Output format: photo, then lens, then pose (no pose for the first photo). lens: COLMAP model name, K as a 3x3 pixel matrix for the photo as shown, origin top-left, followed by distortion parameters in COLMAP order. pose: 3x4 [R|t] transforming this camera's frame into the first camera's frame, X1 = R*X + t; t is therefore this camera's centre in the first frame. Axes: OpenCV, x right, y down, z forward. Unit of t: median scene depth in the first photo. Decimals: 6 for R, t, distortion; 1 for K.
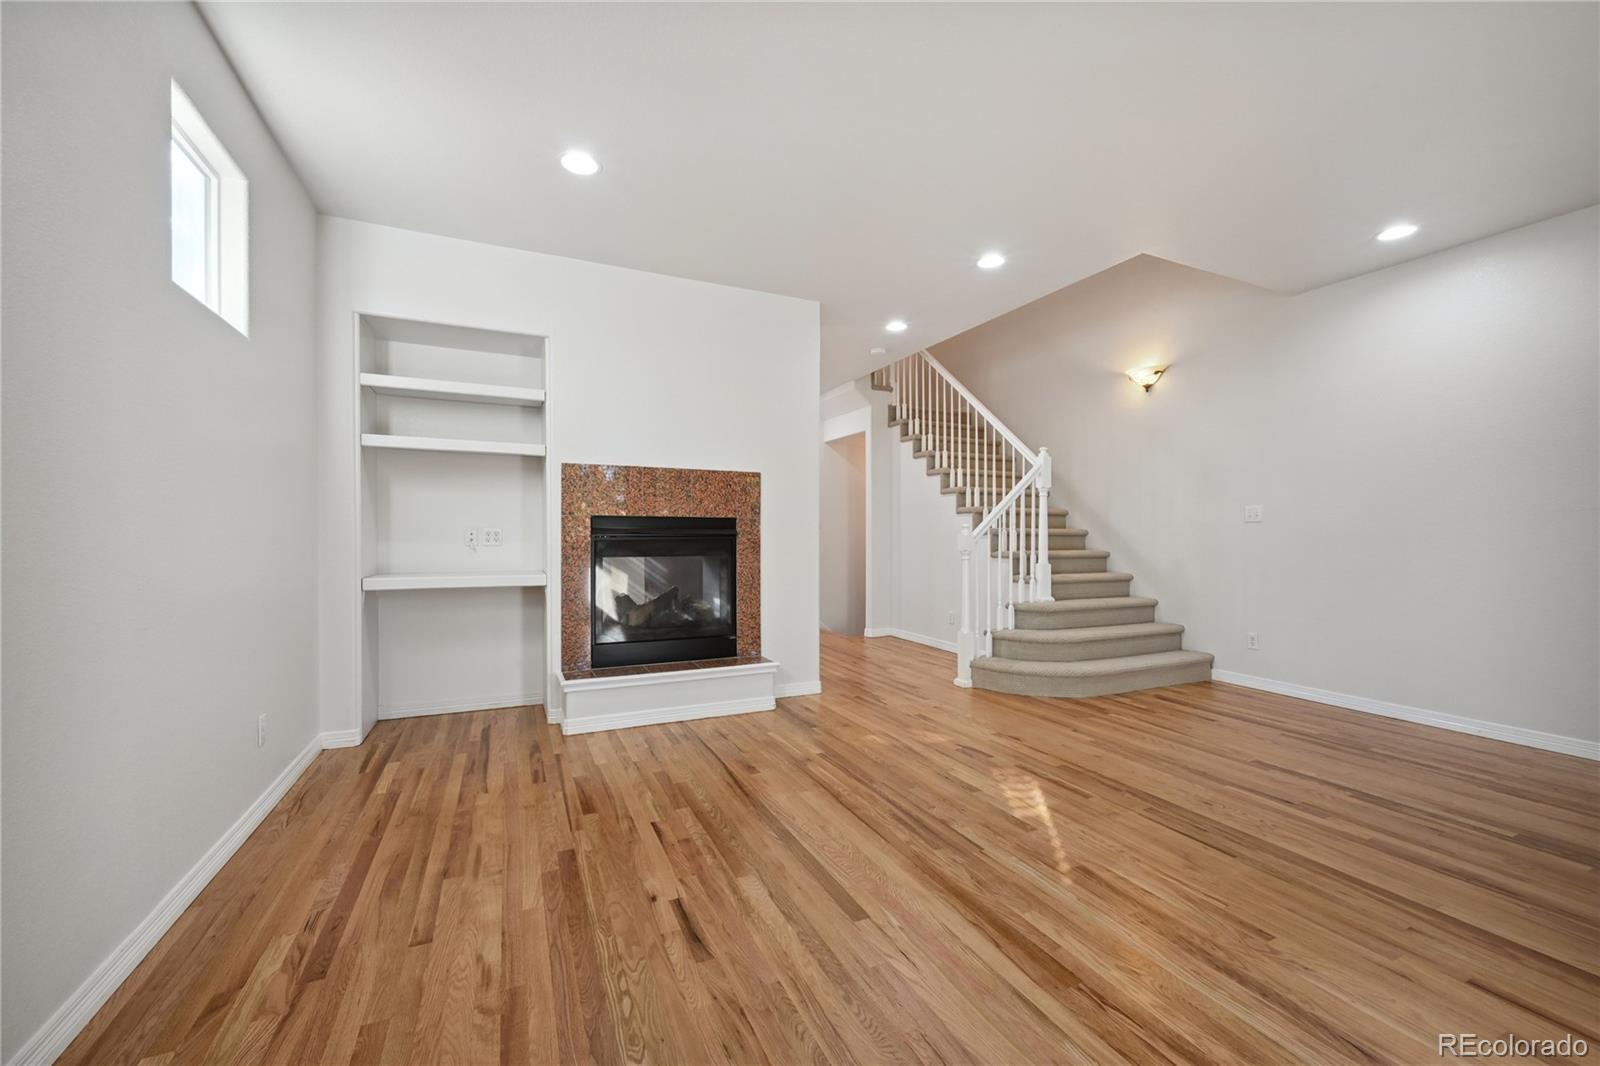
lens RADIAL K [[633.9, 0, 805.2], [0, 633.9, 535.3], [0, 0, 1]] dist [-0.000841, 0.000495]
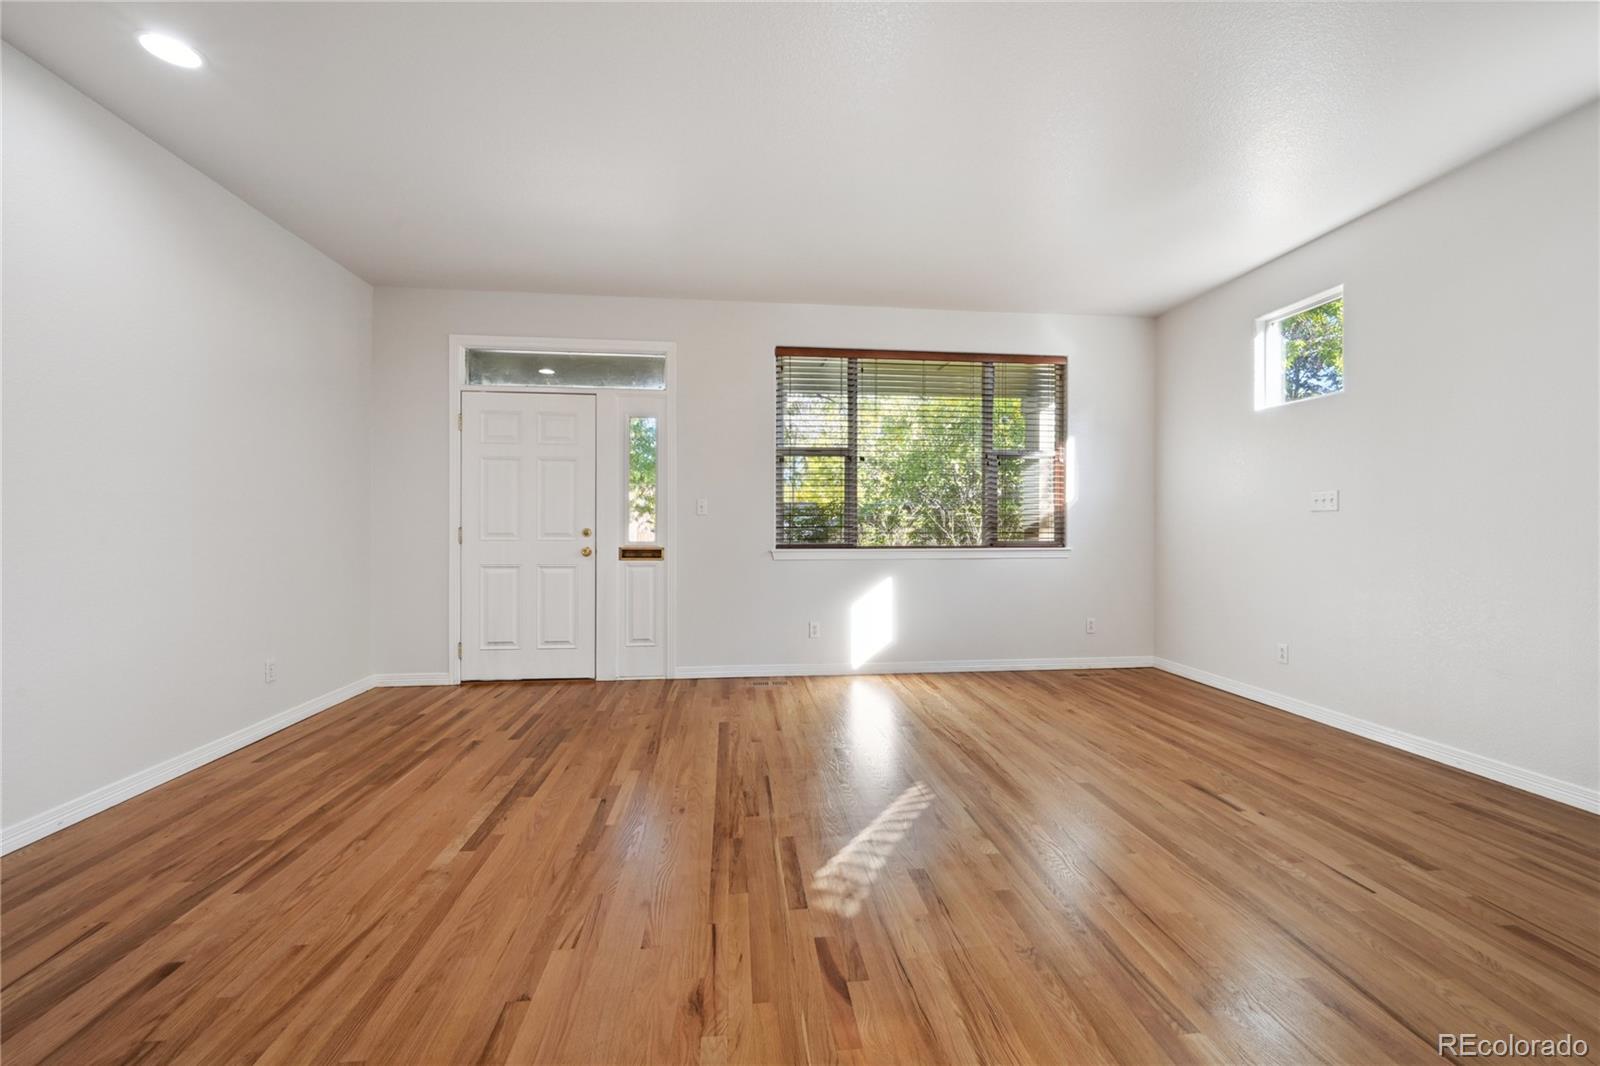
lens RADIAL K [[633.9, 0, 802.3], [0, 633.9, 525.2], [0, 0, 1]] dist [-0.000841, 0.000495]
pose [[-0.947844, -0.001383, 0.318731, 0.128046], [-0.001181, 0.999999, 0.000829, -0.000671], [-0.318731, 0.000409, -0.947845, 1.400359]]
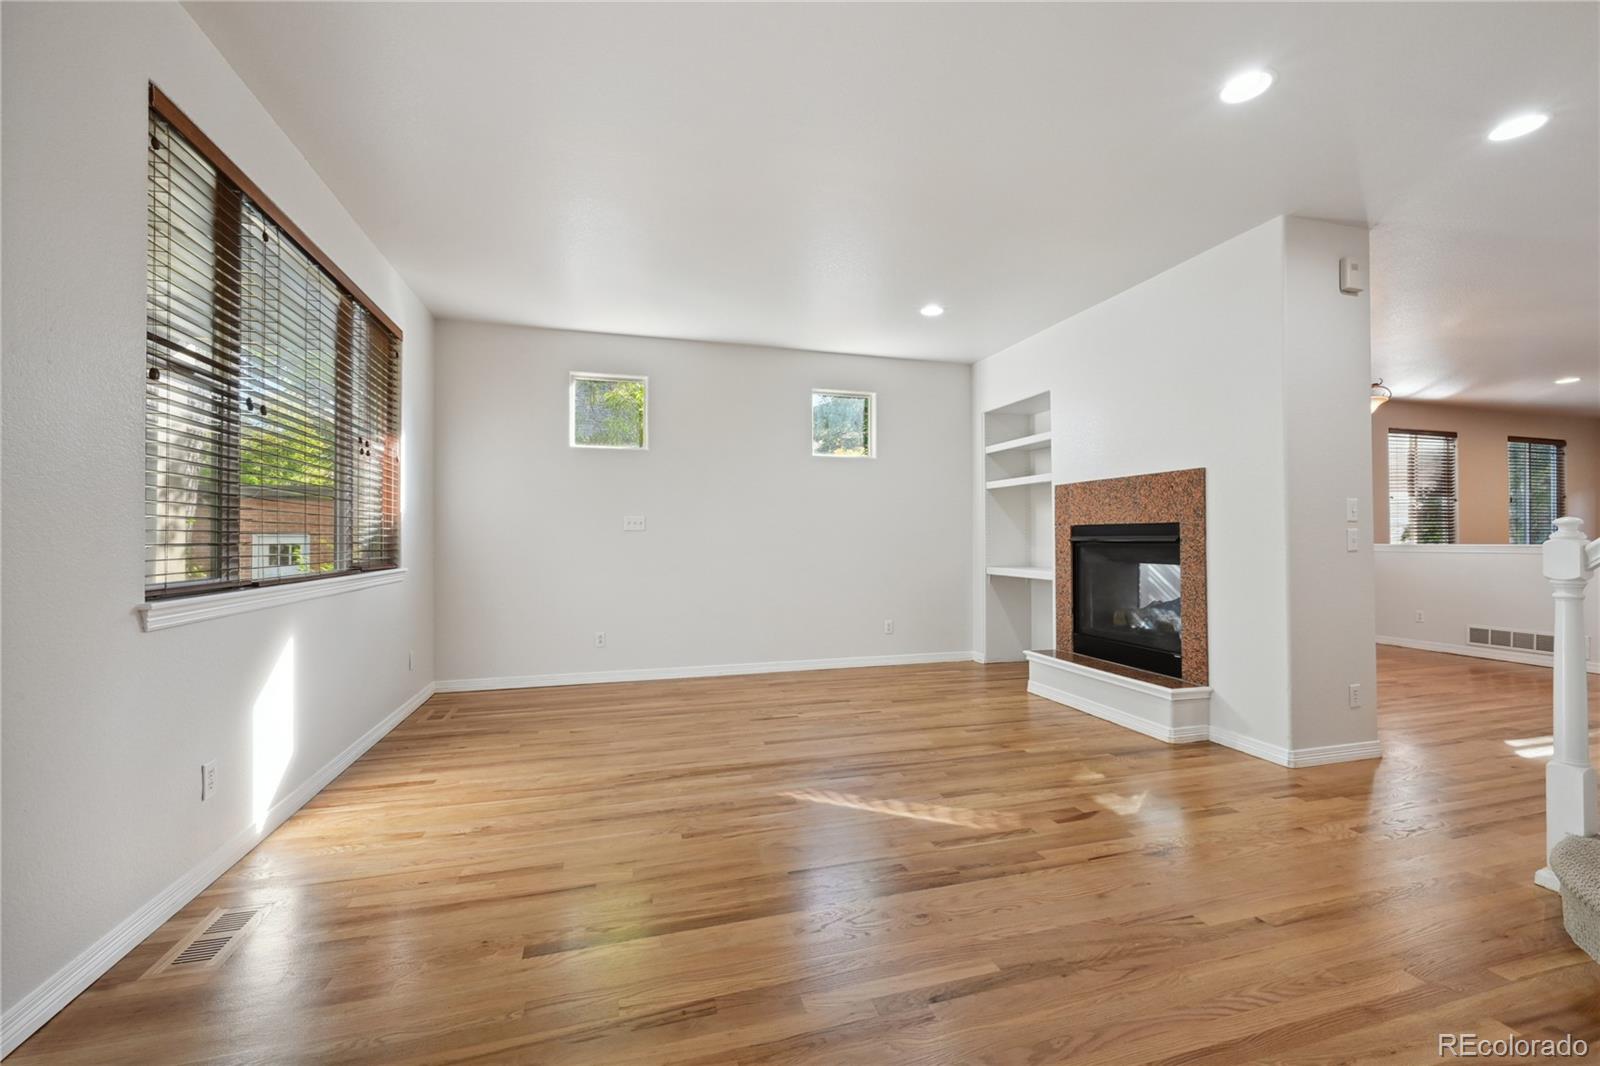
lens RADIAL K [[633.9, 0, 794.5], [0, 633.9, 534.2], [0, 0, 1]] dist [-0.000841, 0.000495]
pose [[-0.157724, -0.011010, -0.987422, 1.049238], [-0.000789, 0.999939, -0.011024, -0.001046], [0.987483, -0.000960, -0.157724, 0.742173]]
